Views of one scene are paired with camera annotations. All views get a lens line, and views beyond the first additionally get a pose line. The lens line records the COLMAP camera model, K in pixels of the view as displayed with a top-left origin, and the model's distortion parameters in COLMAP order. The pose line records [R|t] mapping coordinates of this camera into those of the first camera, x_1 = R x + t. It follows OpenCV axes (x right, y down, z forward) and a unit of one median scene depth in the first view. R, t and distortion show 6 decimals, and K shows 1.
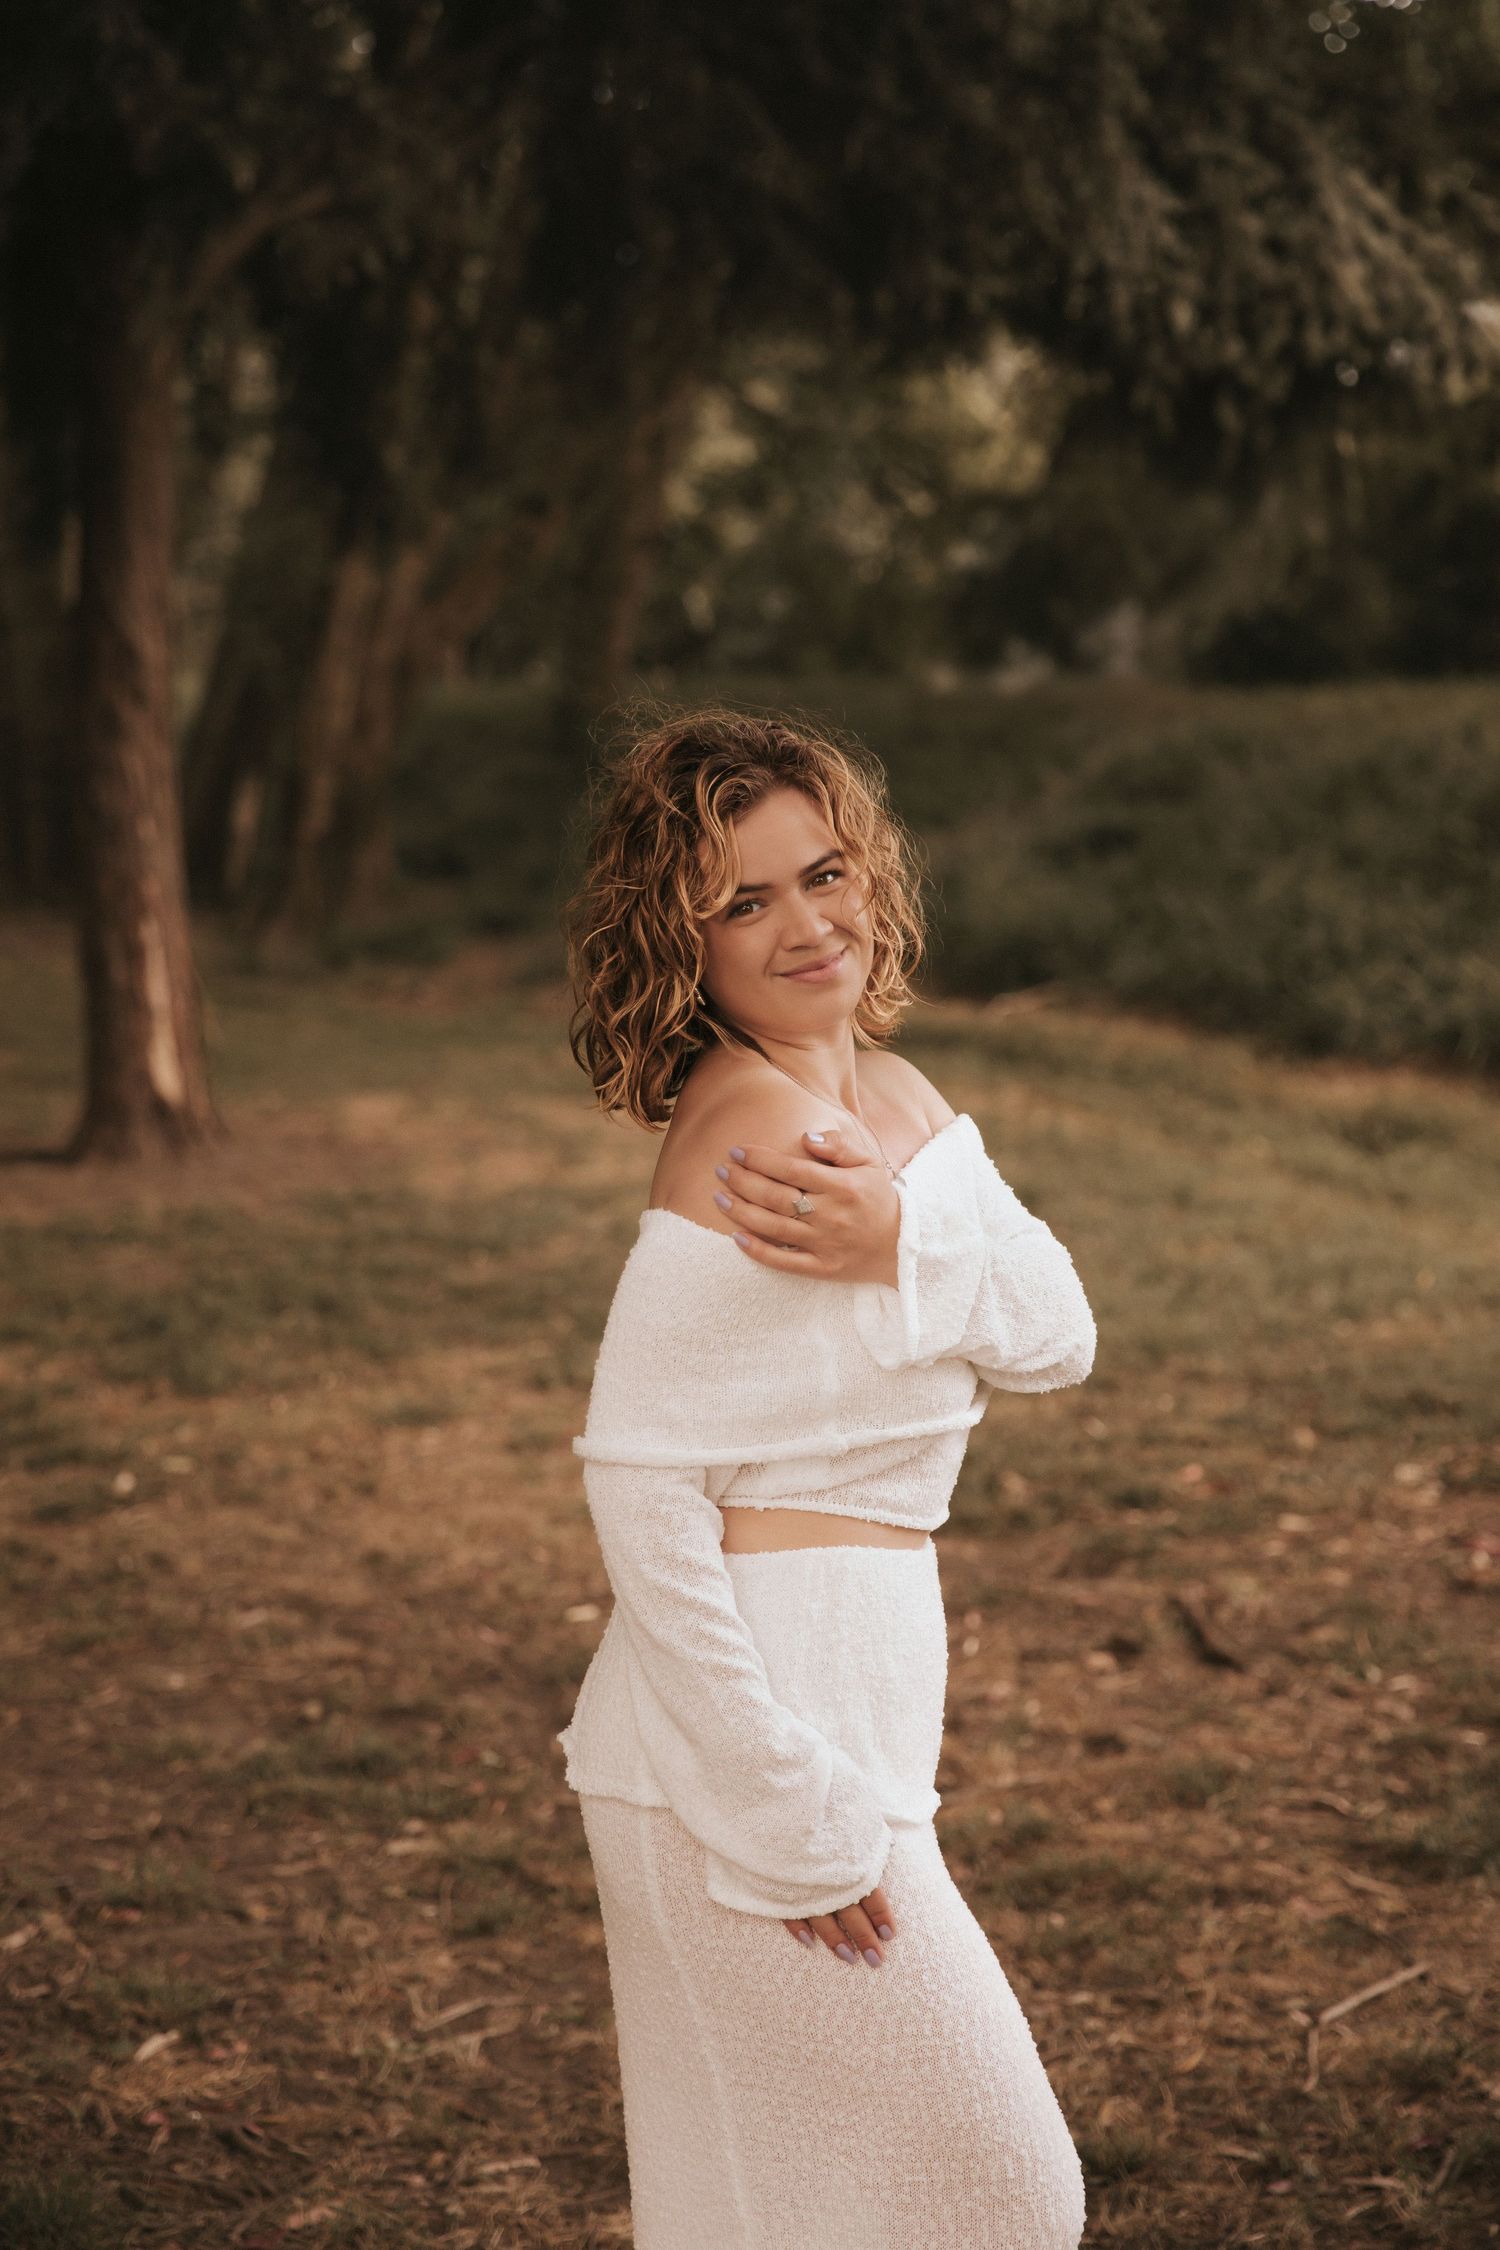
lens RADIAL K [[4408.5, 0, 644.2], [0, 4408.5, 1149.1], [0, 0, 1]] dist [0.135178, 0.000000]
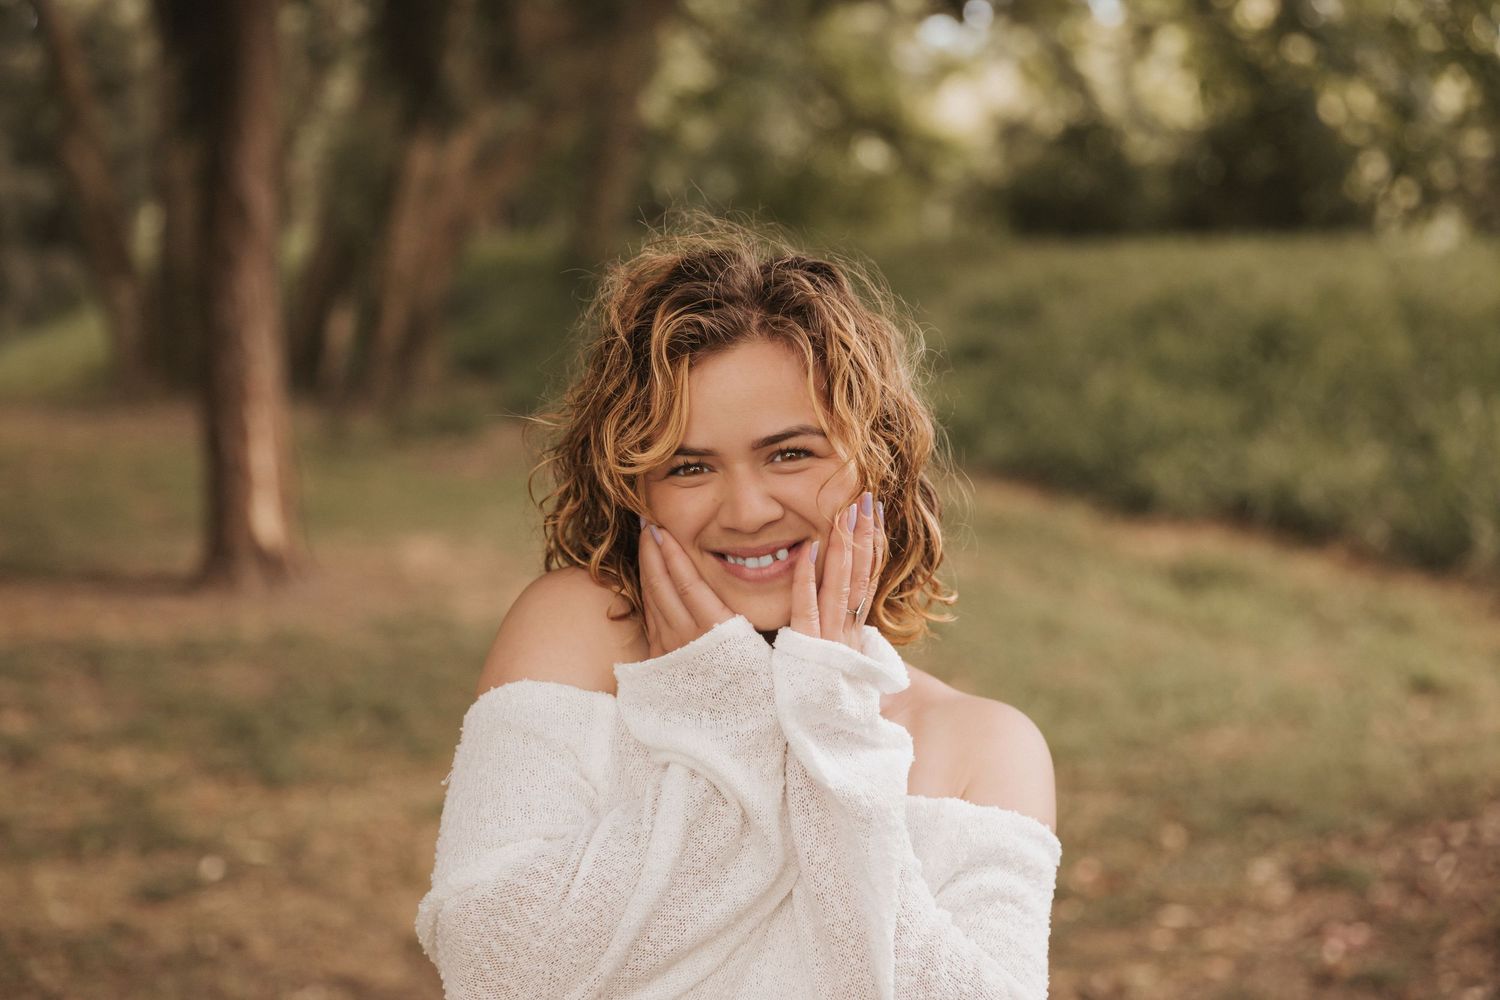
lens RADIAL K [[2939.0, 0, 720.5], [0, 2939.0, 493.1], [0, 0, 1]] dist [0.135178, 0.000000]
pose [[0.999432, 0.006256, 0.033125, -0.003505], [-0.005544, 0.999753, -0.021529, -0.010513], [-0.033252, 0.021333, 0.999219, 0.152986]]
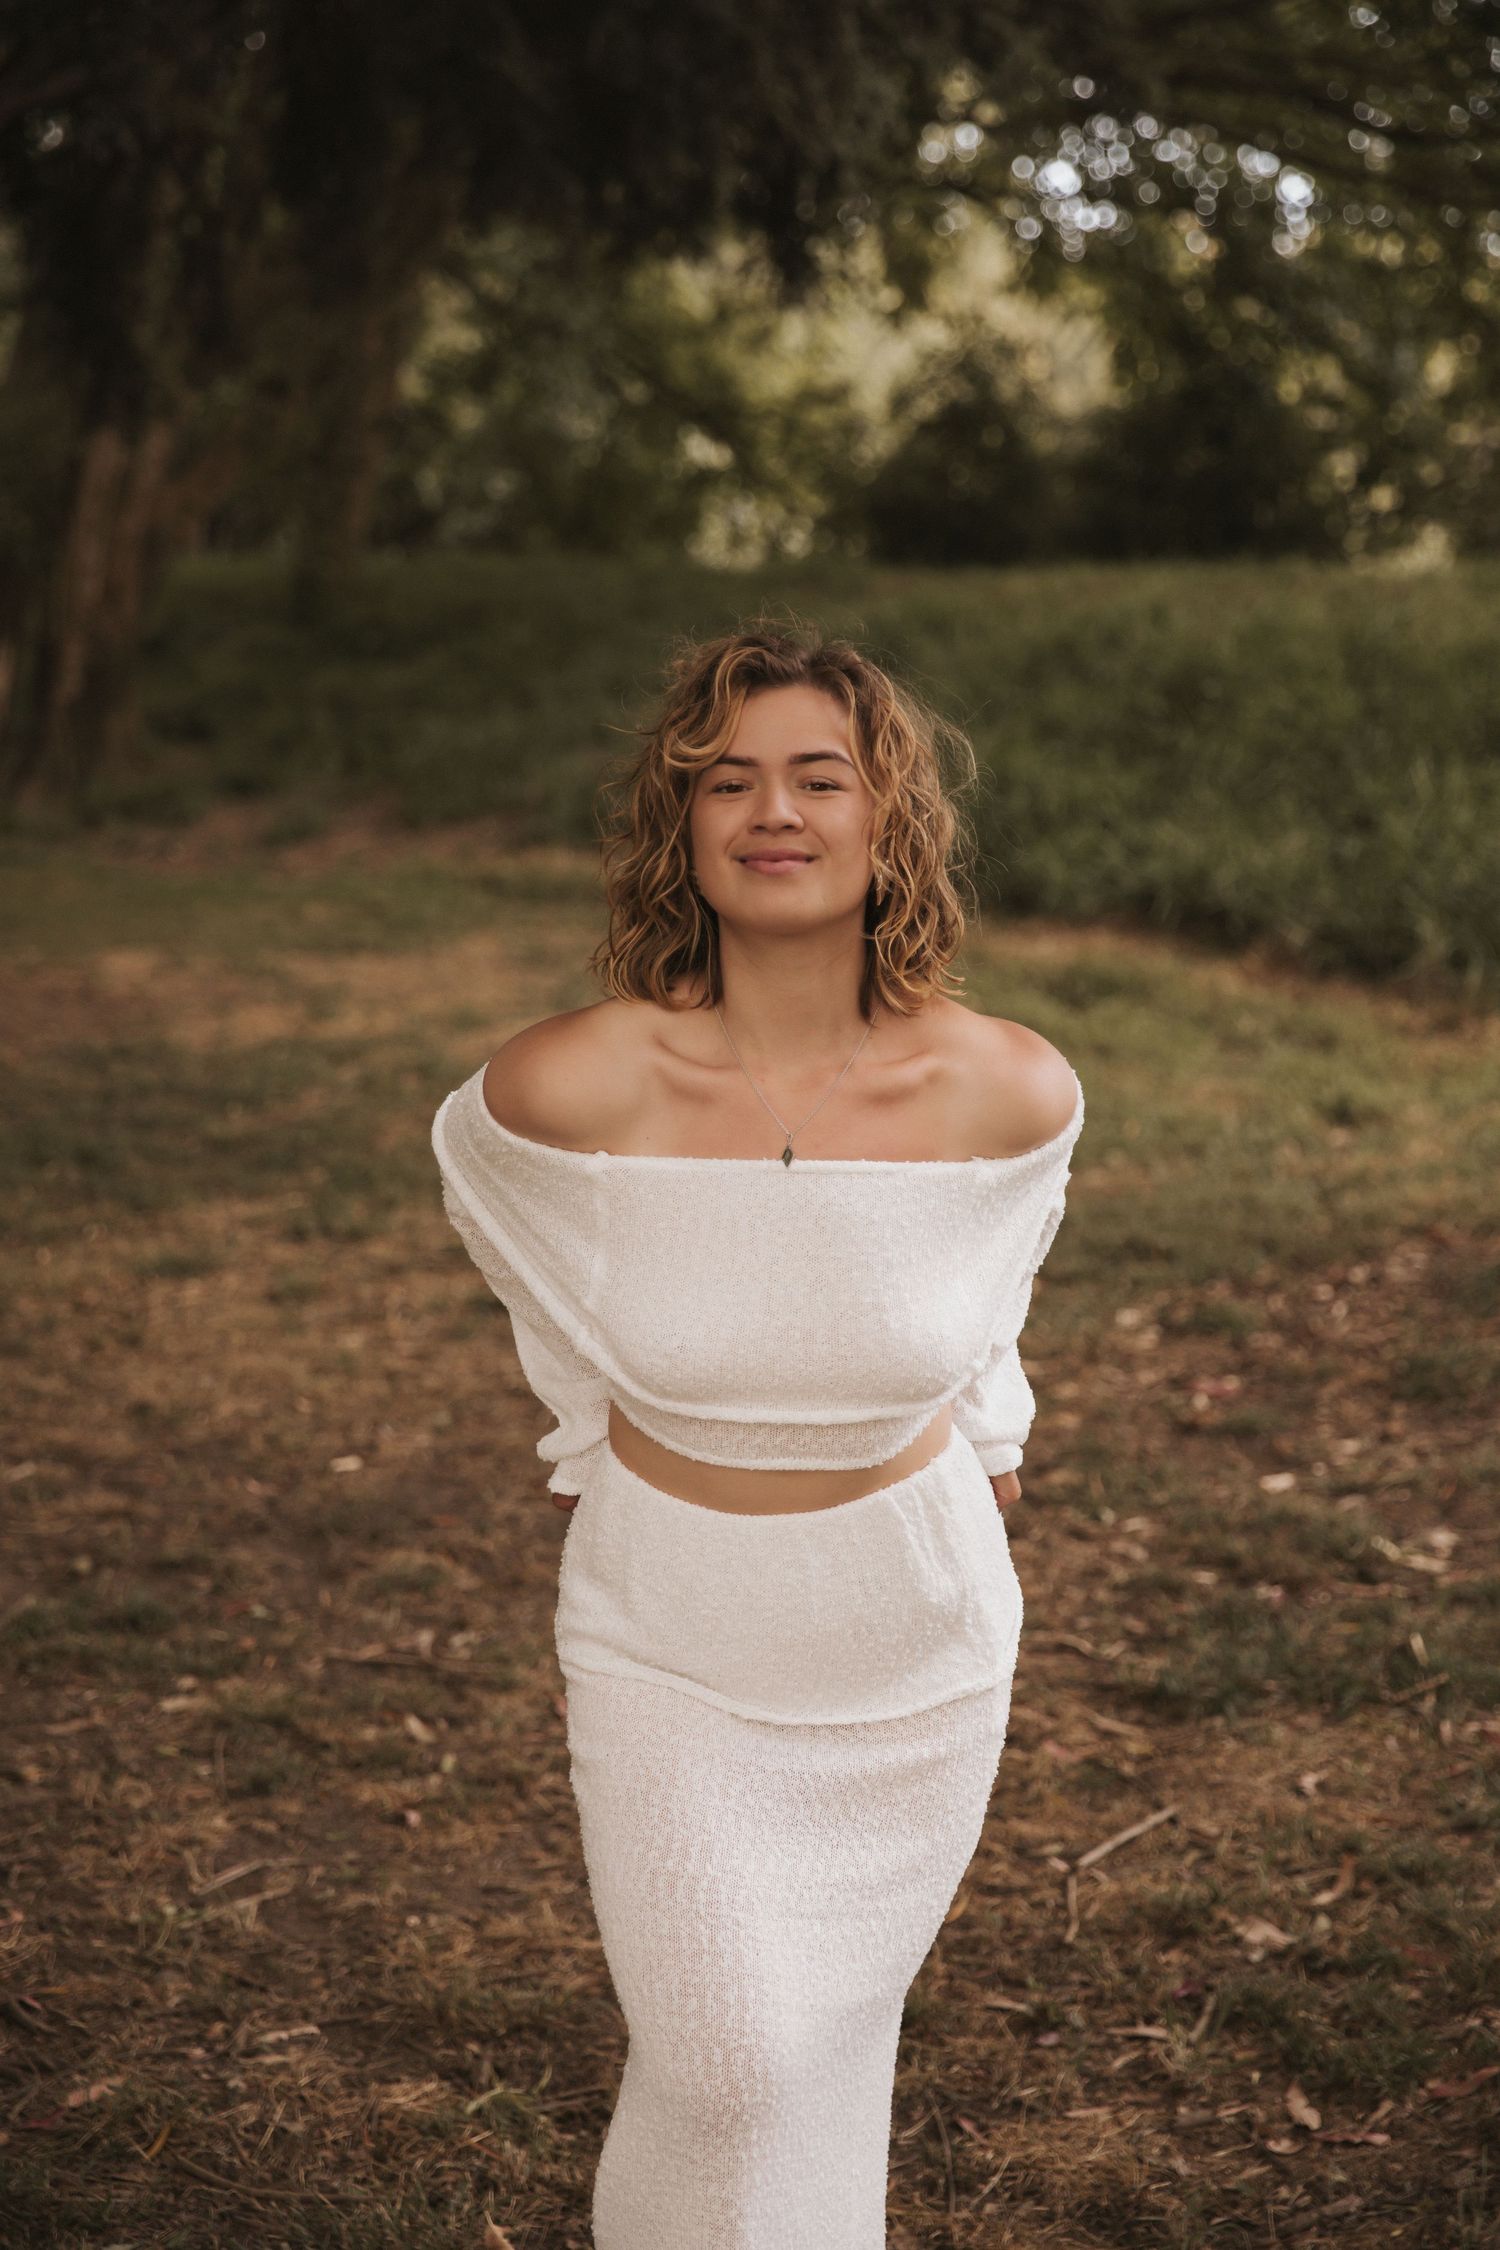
lens RADIAL K [[4020.8, 0, 714.1], [0, 4020.8, 1156.9], [0, 0, 1]] dist [0.120198, 0.000000]
pose [[0.996366, -0.003491, 0.085109, -0.006138], [-0.000044, 0.999139, 0.041500, -0.004046], [-0.085180, -0.041353, 0.995507, 0.044564]]
